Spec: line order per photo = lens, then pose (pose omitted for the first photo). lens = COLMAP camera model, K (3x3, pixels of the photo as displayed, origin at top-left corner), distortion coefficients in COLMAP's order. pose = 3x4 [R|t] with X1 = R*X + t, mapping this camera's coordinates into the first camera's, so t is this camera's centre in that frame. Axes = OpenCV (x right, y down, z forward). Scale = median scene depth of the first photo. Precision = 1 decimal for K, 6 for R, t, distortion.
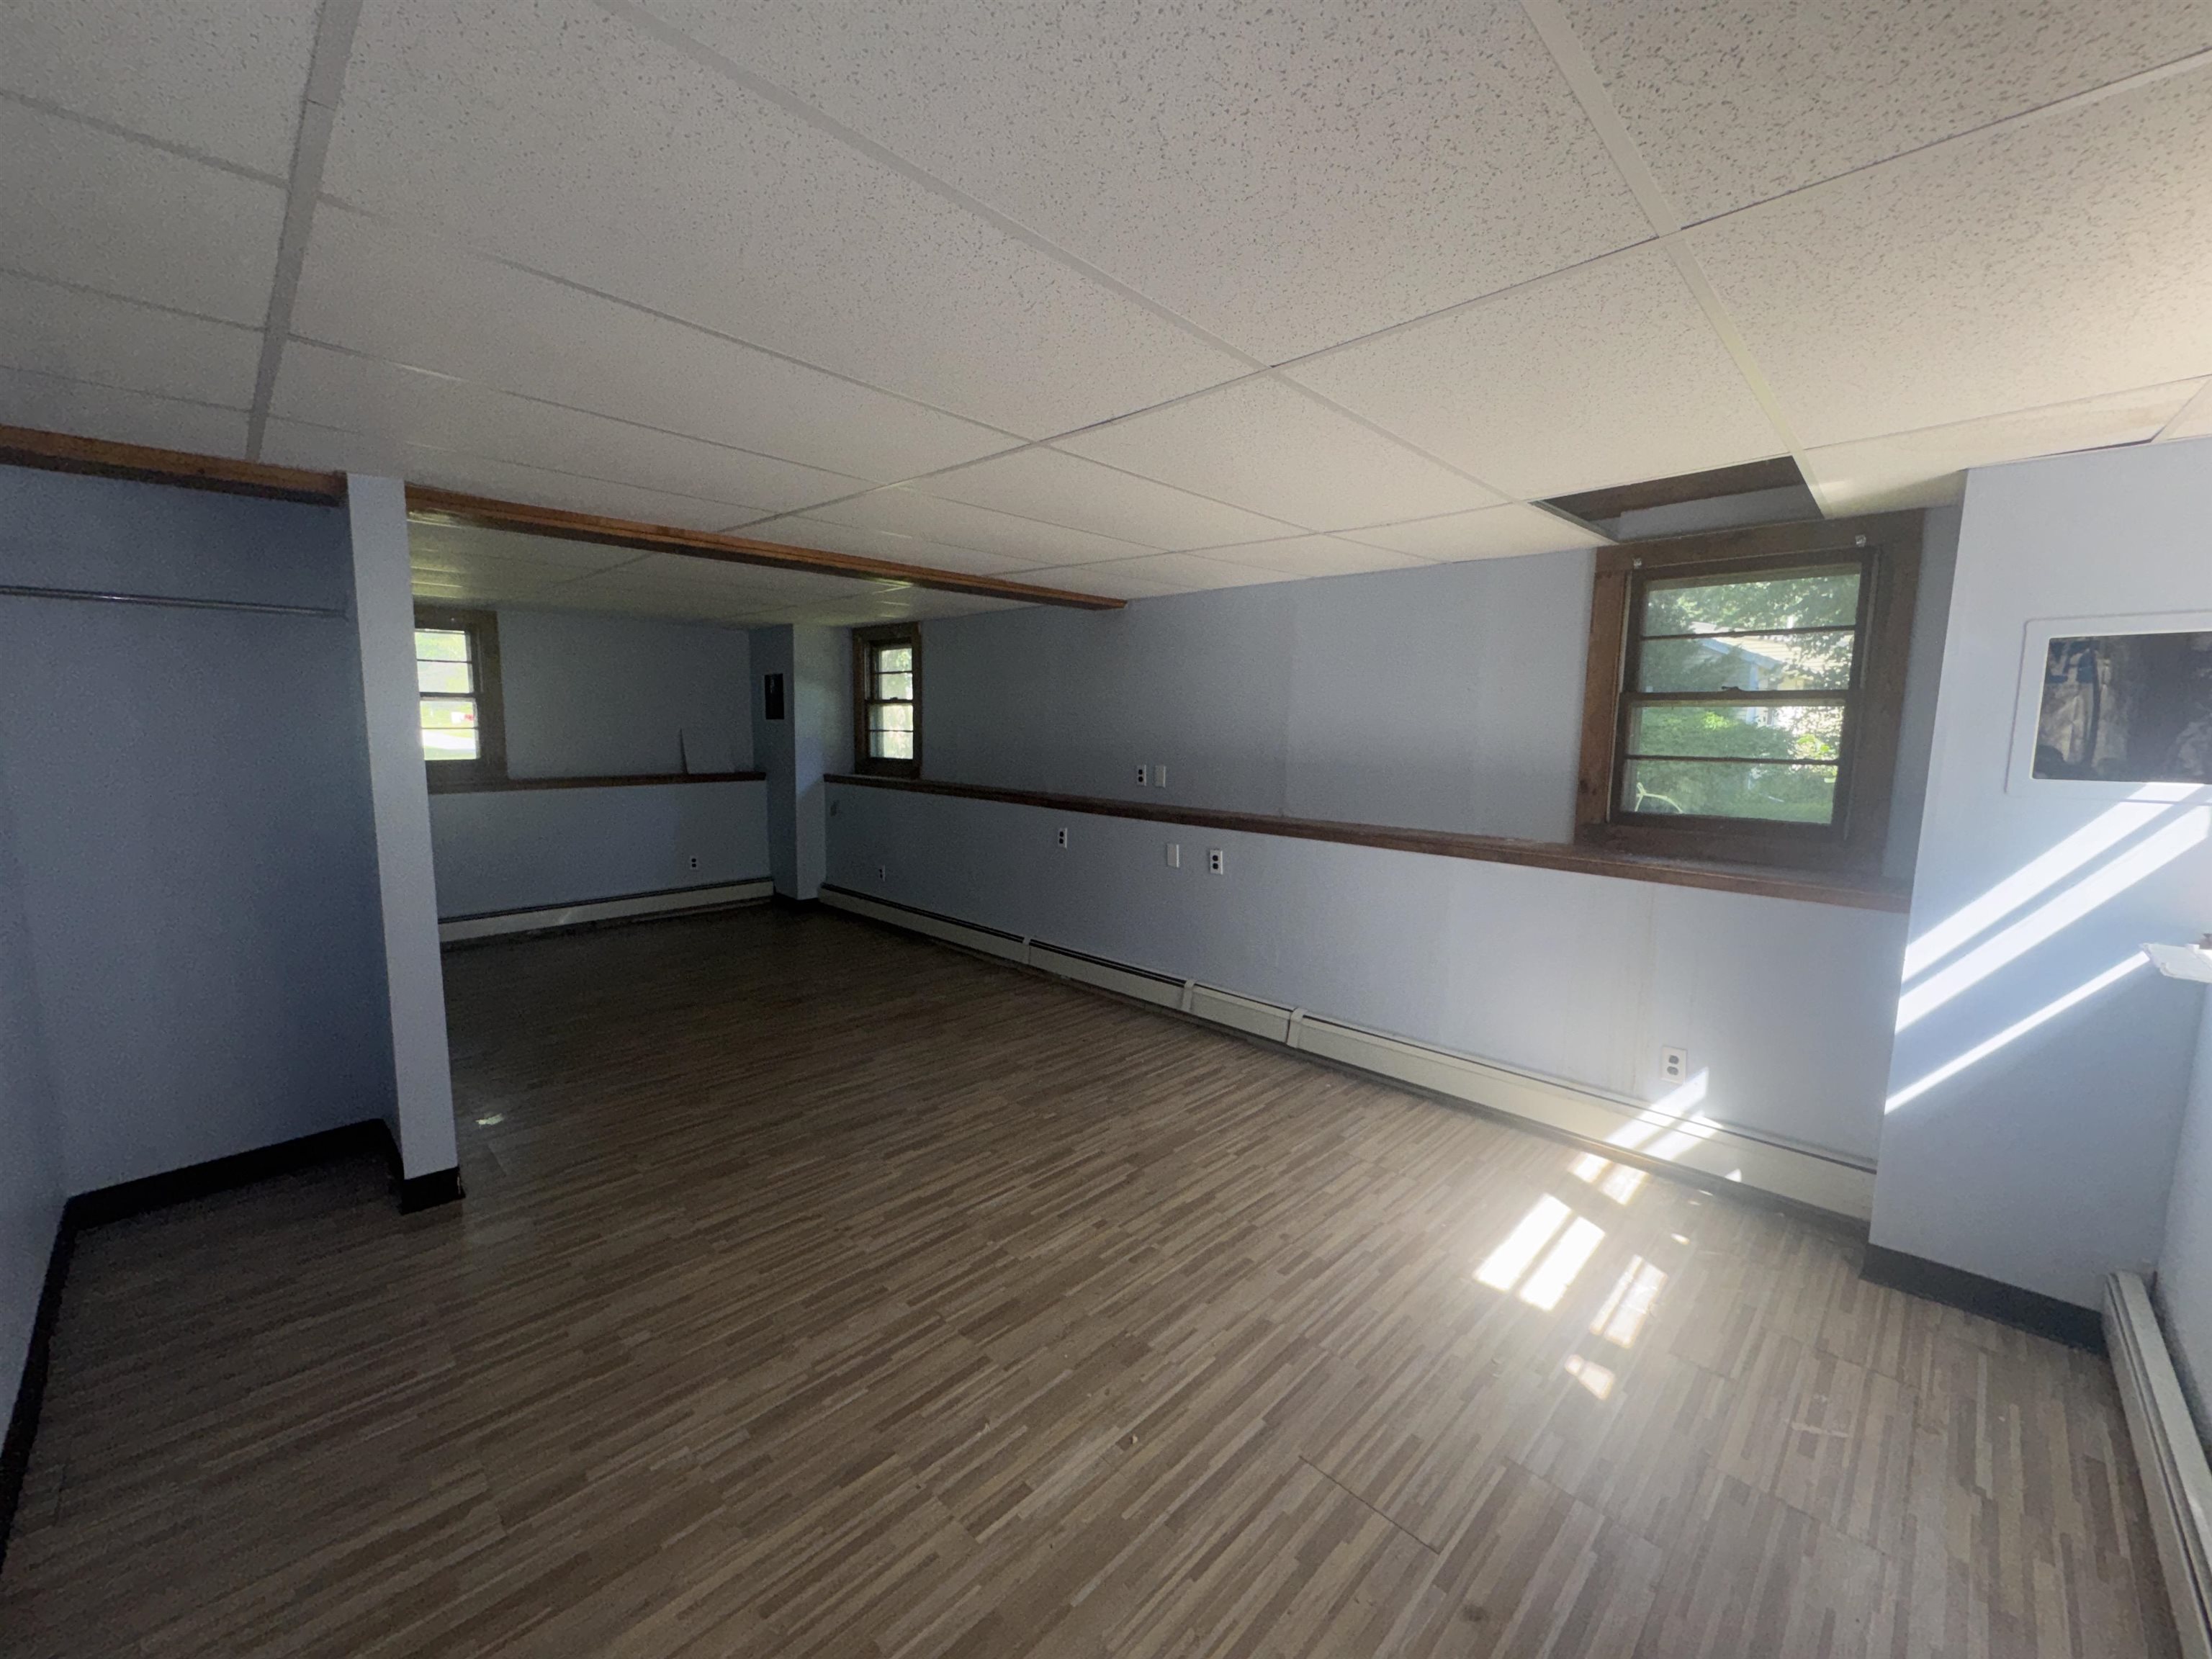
lens RADIAL K [[883.7, 0, 1107.2], [0, 883.7, 827.2], [0, 0, 1]] dist [0.001084, 0.000601]
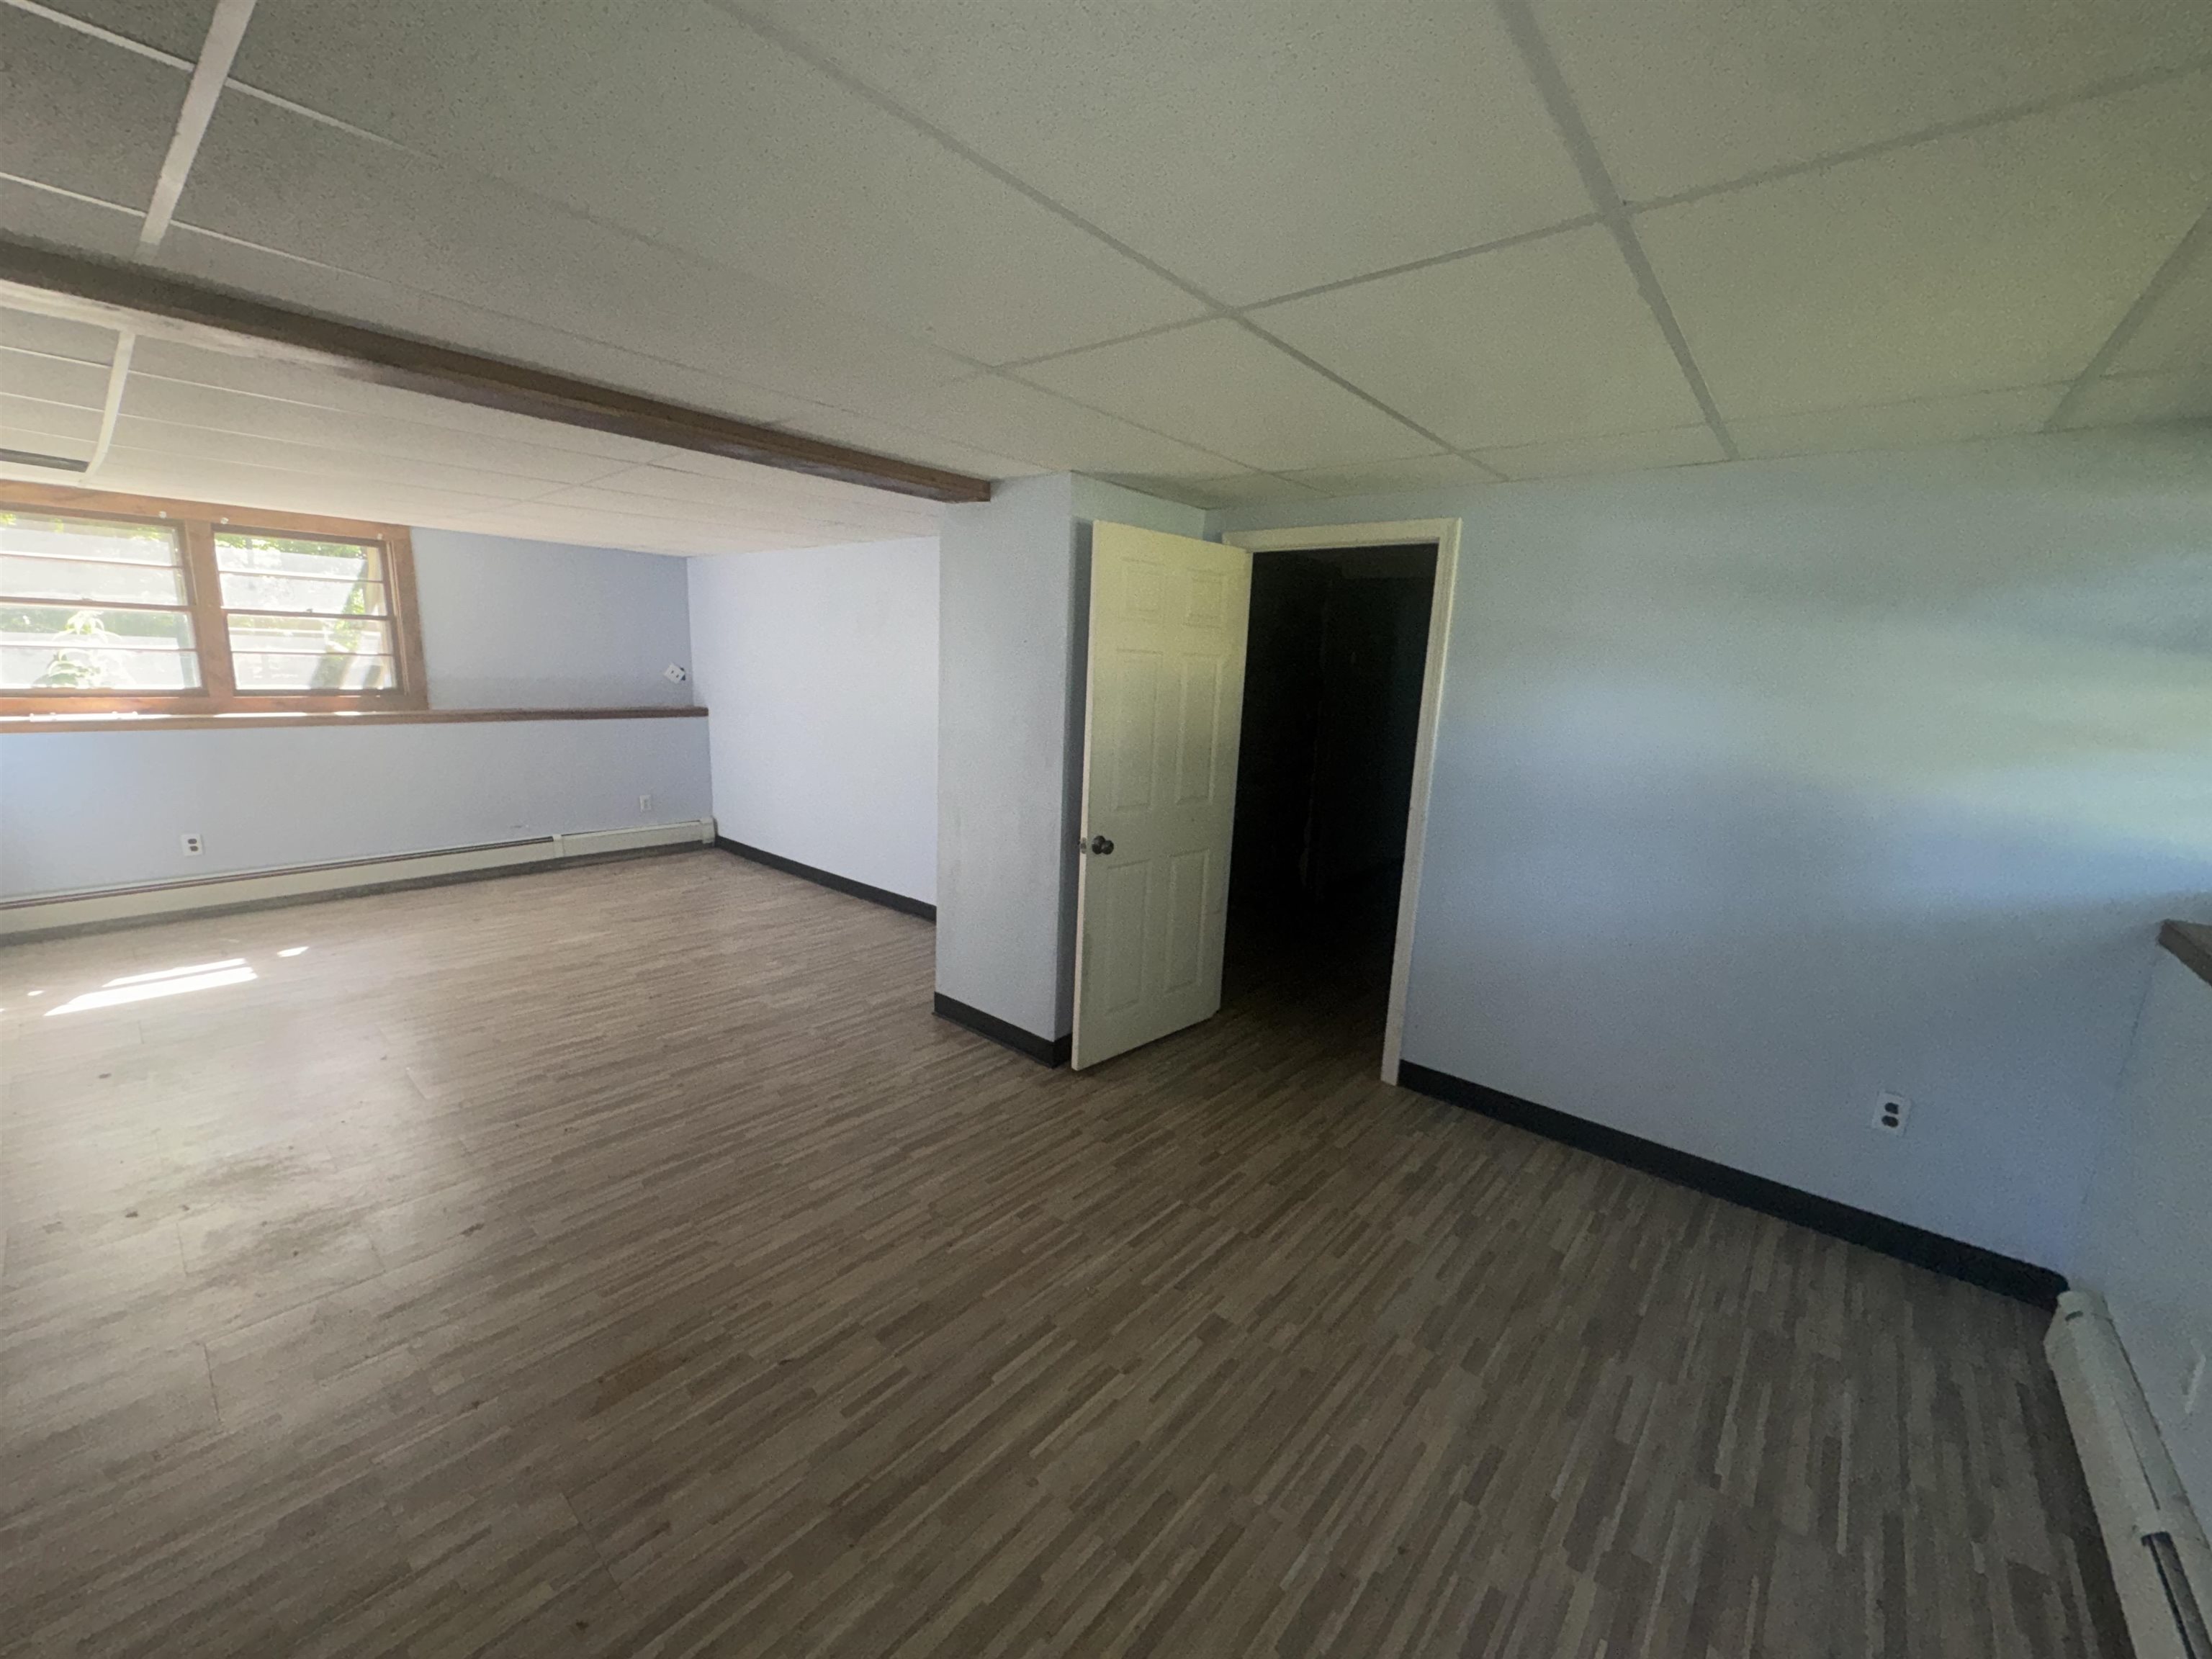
lens RADIAL K [[883.7, 0, 1103.1], [0, 883.7, 830.9], [0, 0, 1]] dist [0.001084, 0.000601]
pose [[-0.996621, -0.042012, -0.070586, -1.042929], [-0.061808, 0.949528, 0.307532, -0.351922], [0.054103, 0.310856, -0.948916, 2.639807]]
